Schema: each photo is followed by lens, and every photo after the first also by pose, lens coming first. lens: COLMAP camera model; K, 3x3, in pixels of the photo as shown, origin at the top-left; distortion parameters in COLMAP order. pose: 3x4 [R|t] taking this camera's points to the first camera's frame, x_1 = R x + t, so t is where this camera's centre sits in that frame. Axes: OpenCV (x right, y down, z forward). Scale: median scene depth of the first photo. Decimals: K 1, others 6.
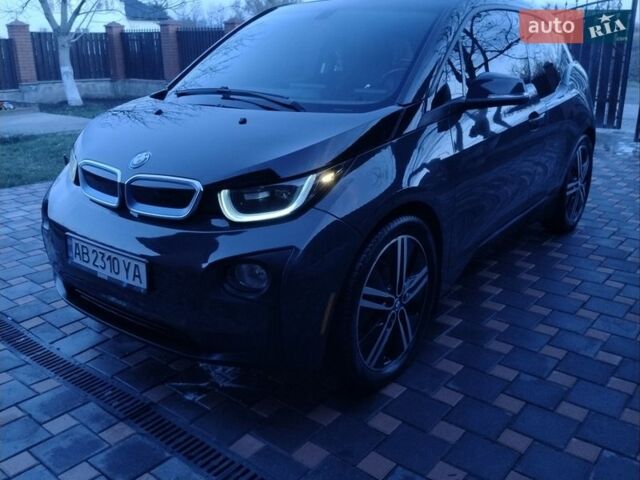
lens RADIAL K [[566.3, 0, 320.9], [0, 566.3, 237.2], [0, 0, 1]] dist [0.119971, -0.004402]
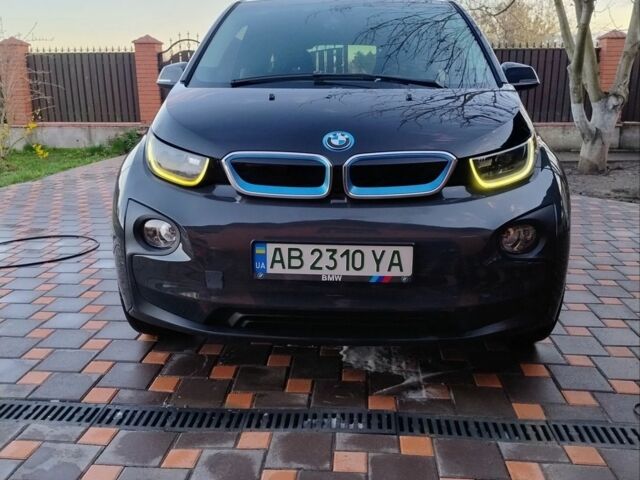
lens RADIAL K [[566.3, 0, 317.1], [0, 566.3, 244.4], [0, 0, 1]] dist [0.119971, -0.004402]
pose [[0.807512, -0.144147, 0.571966, -0.876146], [0.175564, 0.984468, 0.000241, 0.015581], [-0.563117, 0.100222, 0.820277, 0.332989]]
